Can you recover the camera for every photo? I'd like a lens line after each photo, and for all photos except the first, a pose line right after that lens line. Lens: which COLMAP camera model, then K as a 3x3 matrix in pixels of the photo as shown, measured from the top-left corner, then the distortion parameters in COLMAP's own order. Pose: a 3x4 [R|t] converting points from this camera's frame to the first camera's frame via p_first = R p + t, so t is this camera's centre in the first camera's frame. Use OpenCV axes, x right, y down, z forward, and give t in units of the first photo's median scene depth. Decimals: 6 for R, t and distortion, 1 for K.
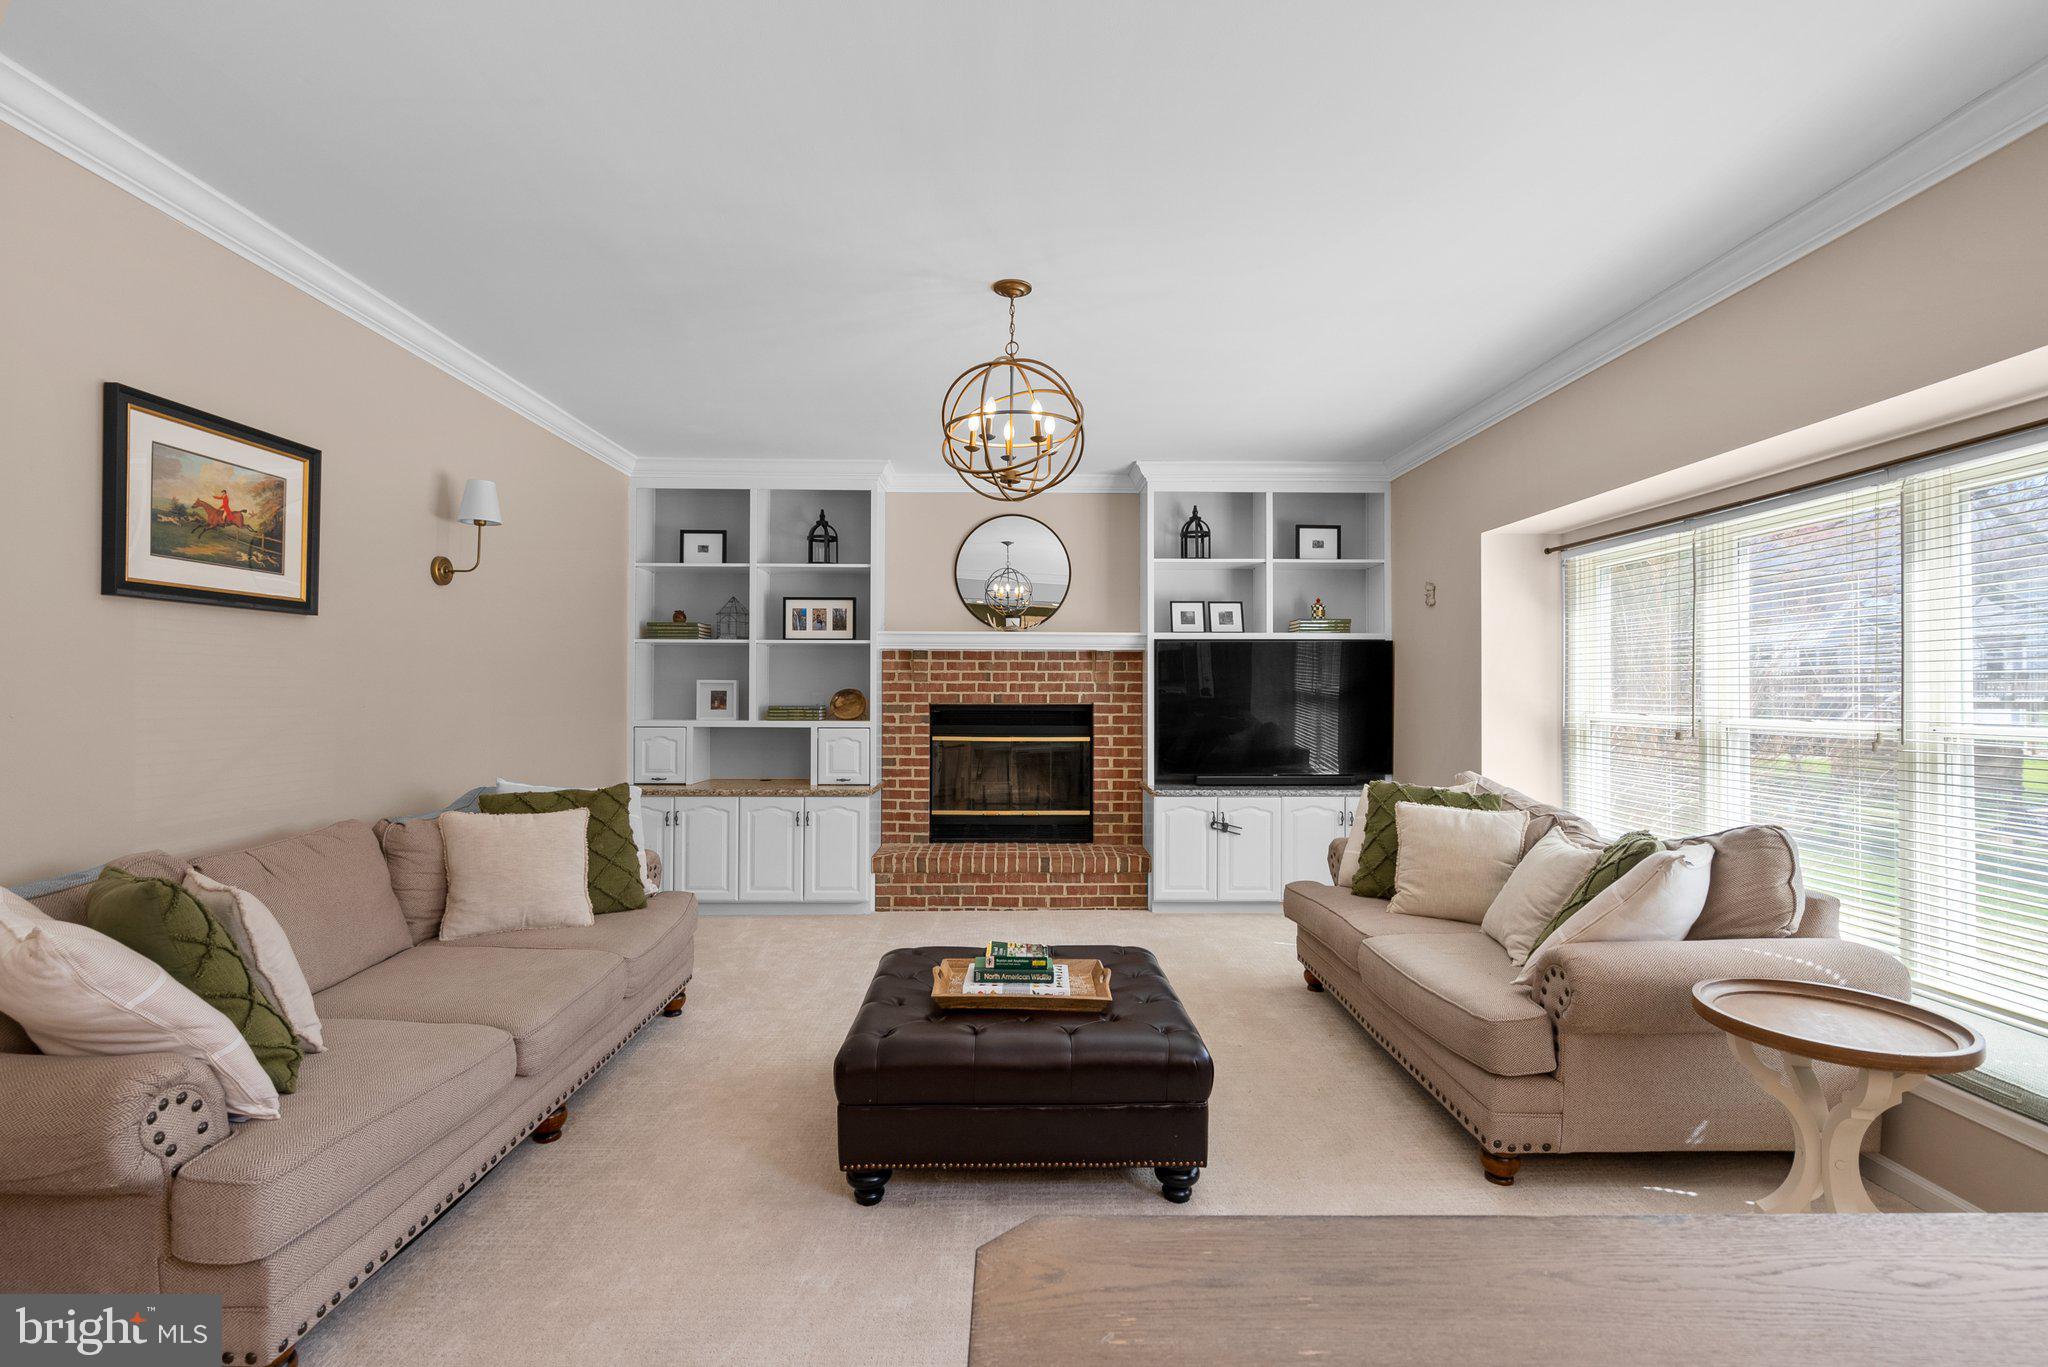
lens RADIAL K [[929.6, 0, 1033.1], [0, 929.6, 686.3], [0, 0, 1]] dist [-0.003468, 0.001585]
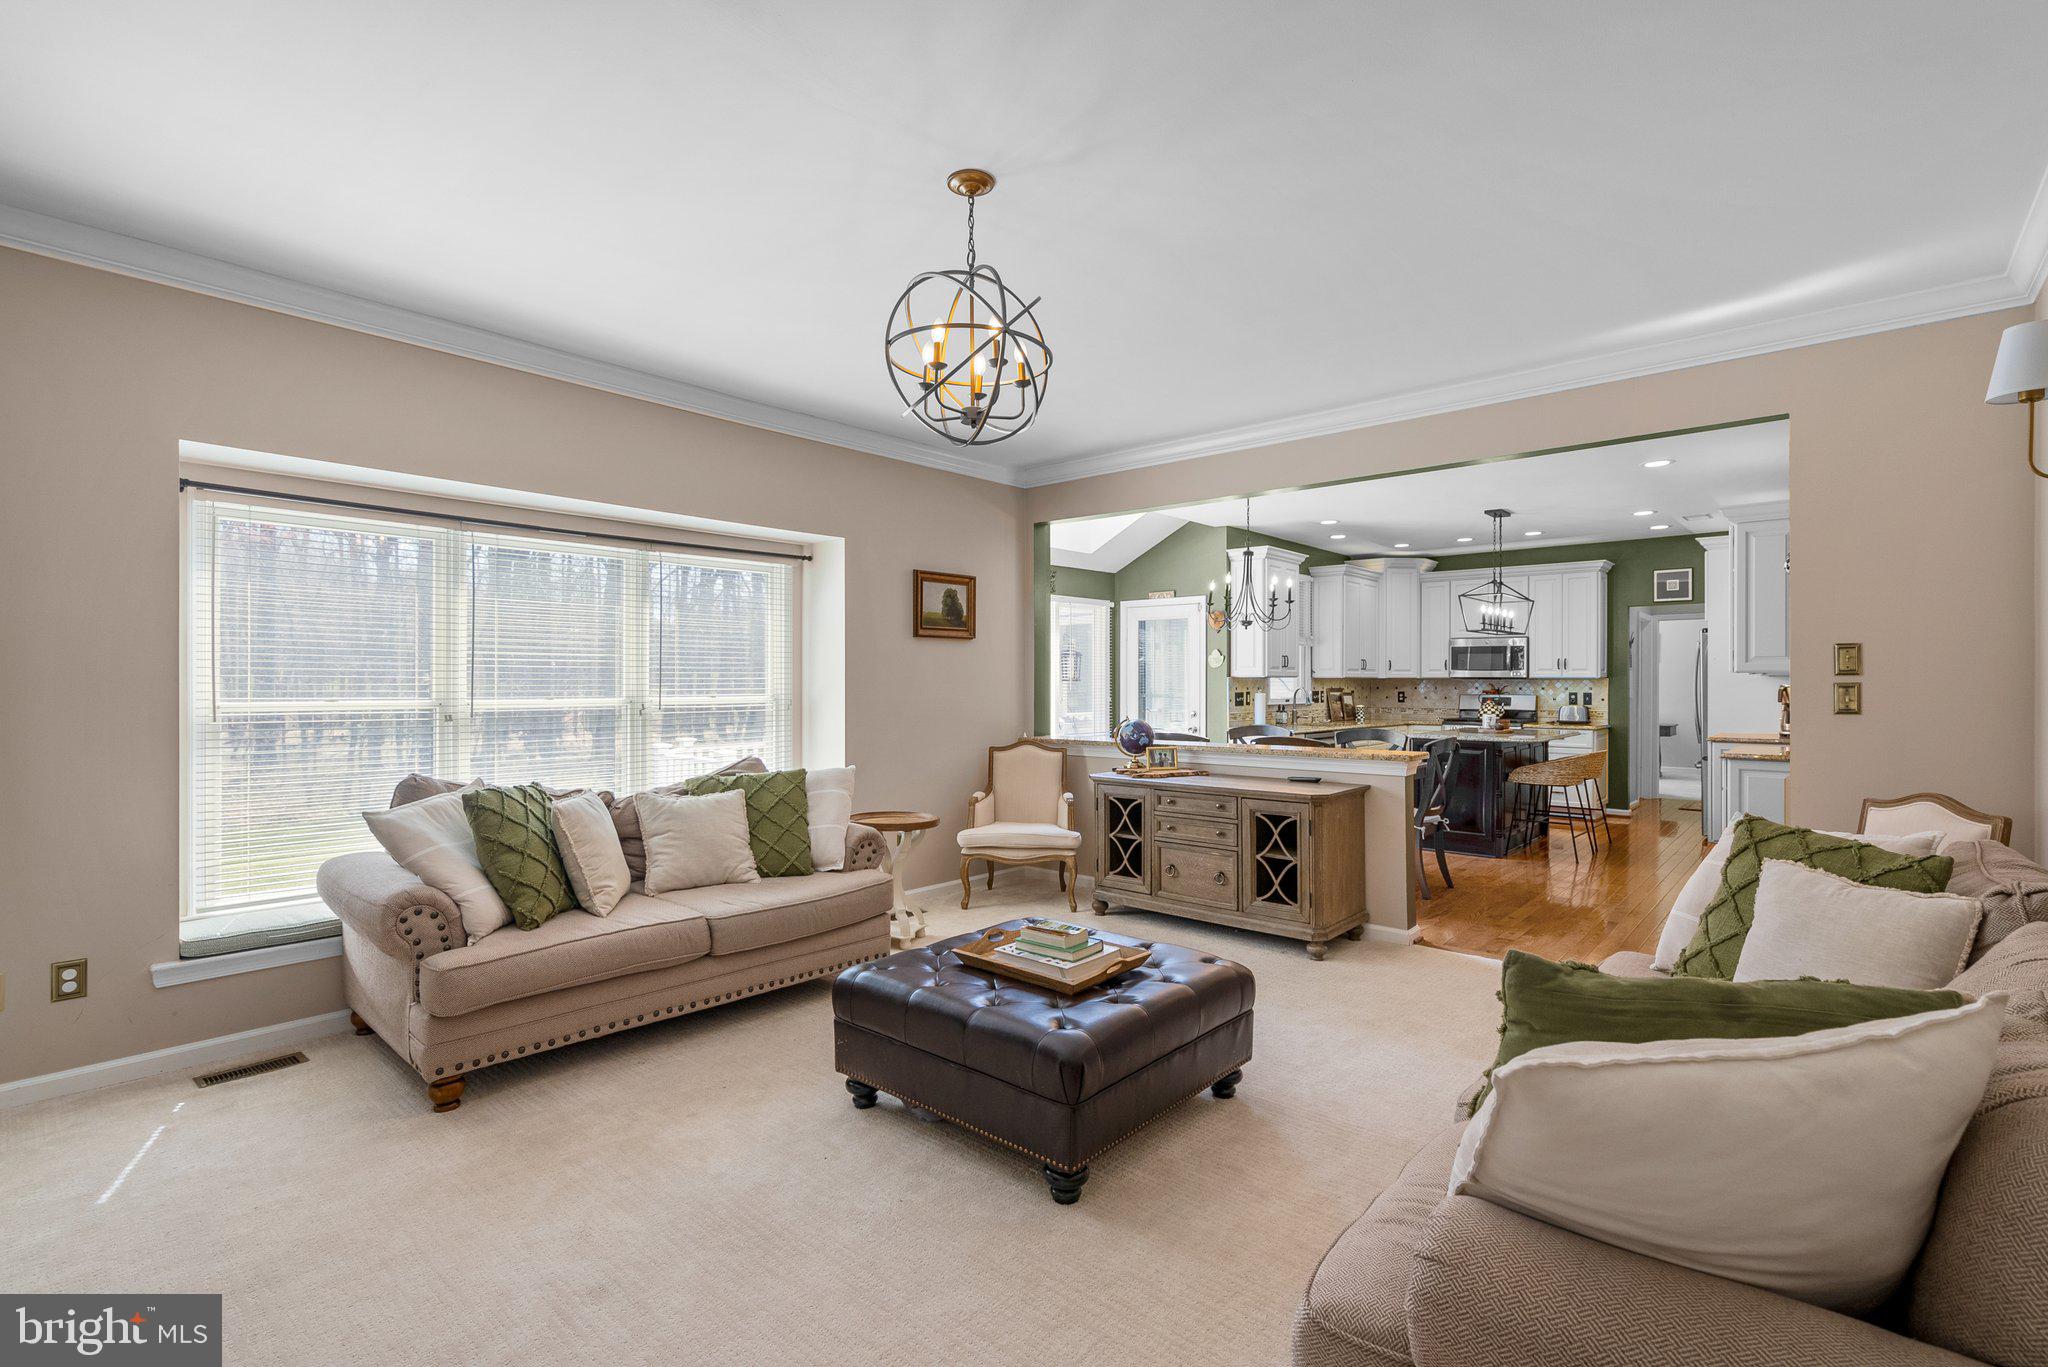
lens RADIAL K [[929.6, 0, 1023.1], [0, 929.6, 682.3], [0, 0, 1]] dist [-0.003468, 0.001585]
pose [[-0.740346, -0.005468, 0.672203, -0.522744], [-0.010375, 0.999941, -0.003293, 0.010169], [-0.672146, -0.009412, -0.740359, 1.364609]]
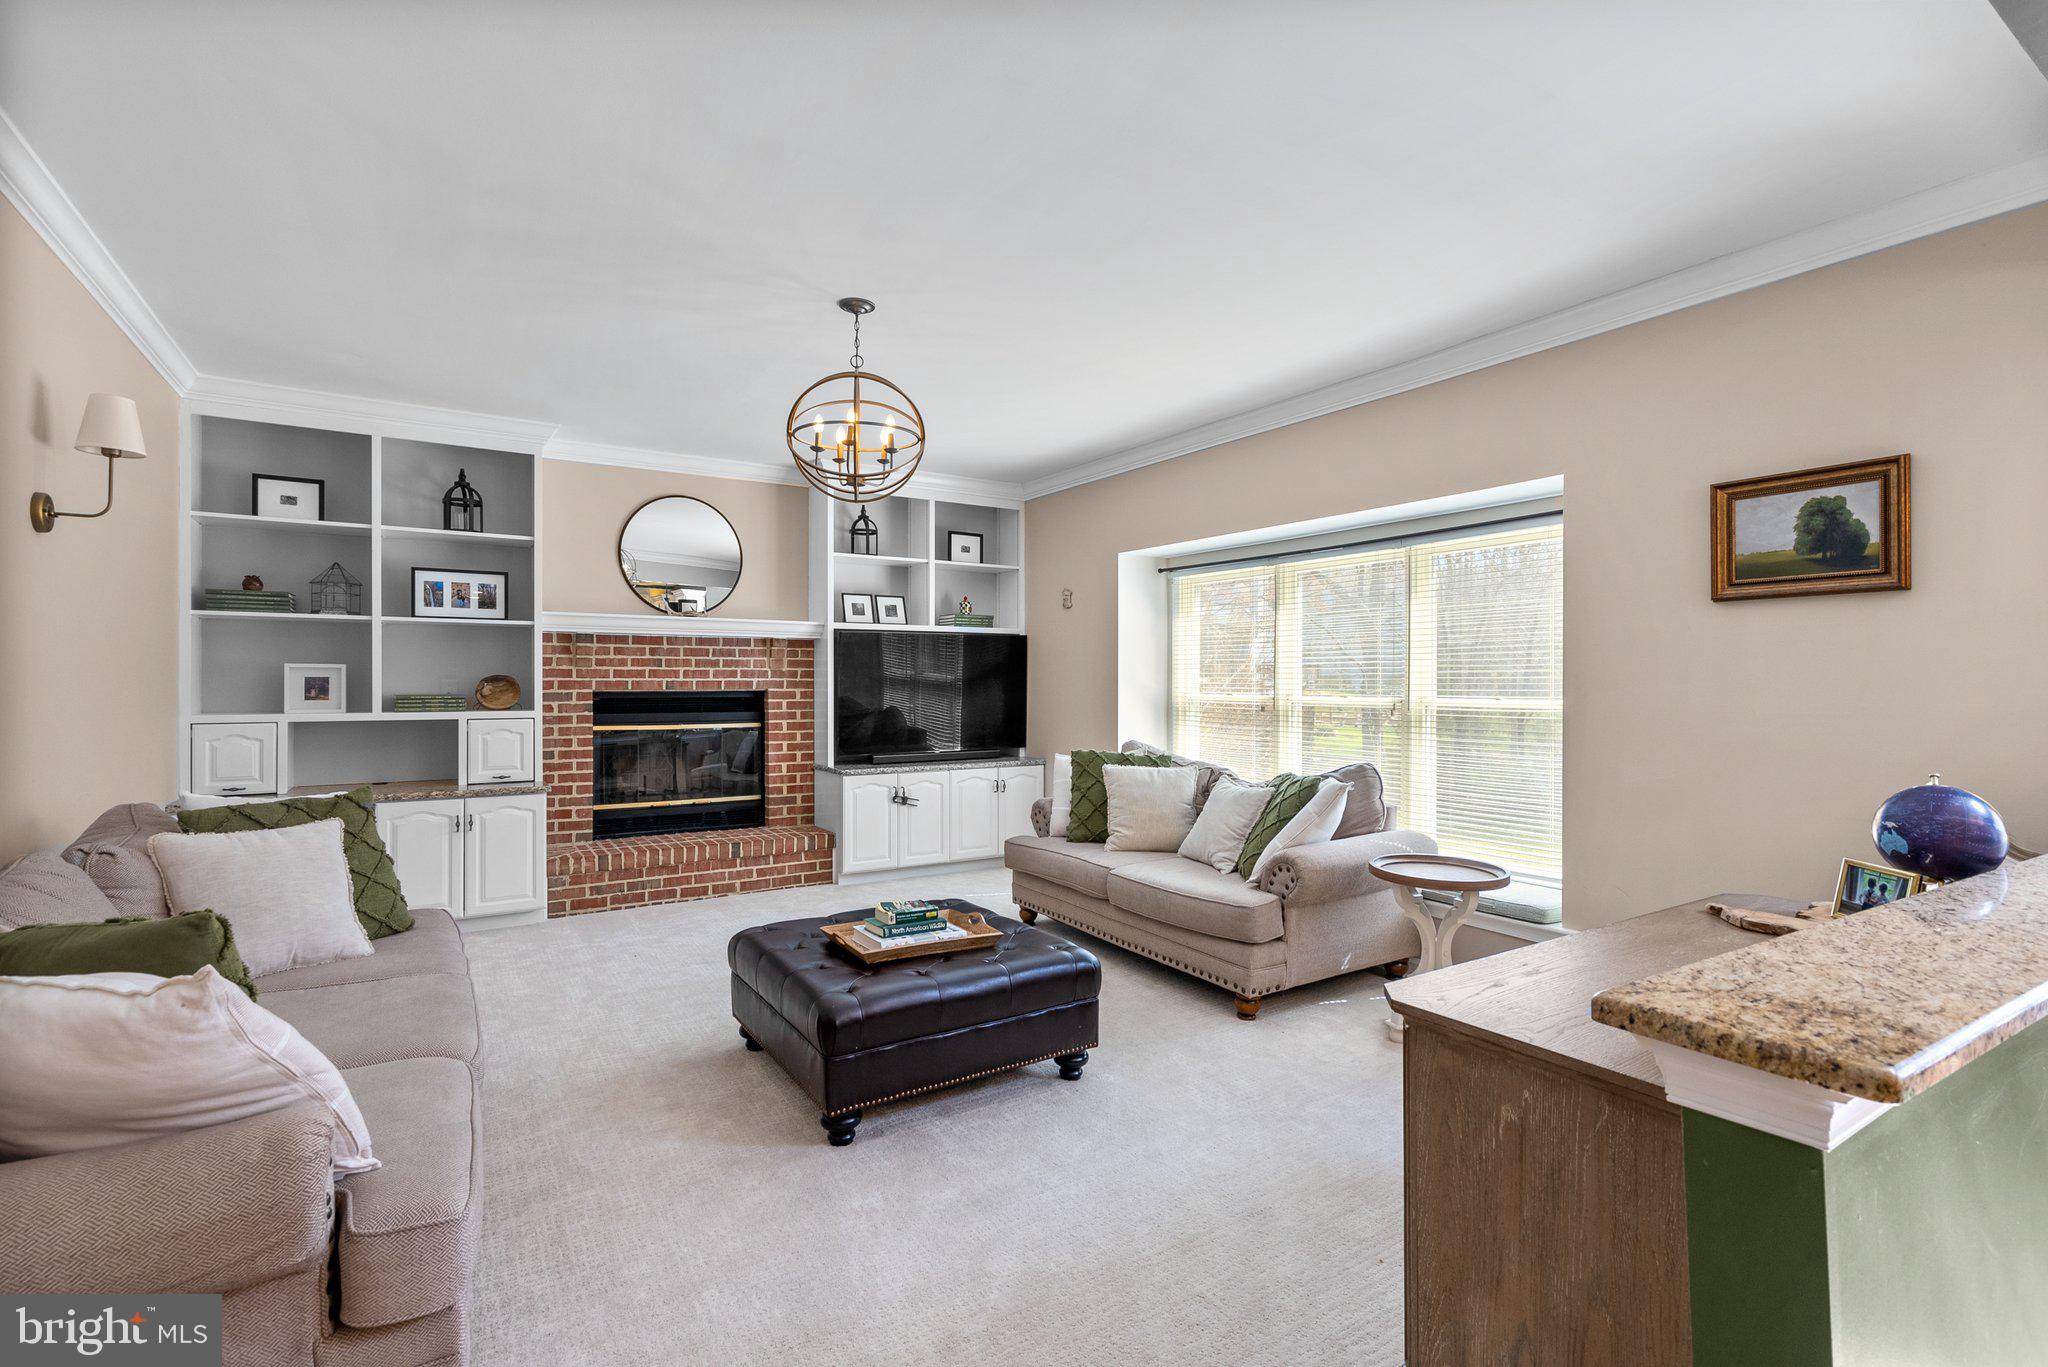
lens RADIAL K [[929.6, 0, 1020.5], [0, 929.6, 687.4], [0, 0, 1]] dist [-0.003468, 0.001585]
pose [[0.853879, -0.005283, 0.520445, -0.369531], [-0.002851, 0.999886, 0.014827, -0.000091], [-0.520464, -0.014145, 0.853766, -0.025702]]
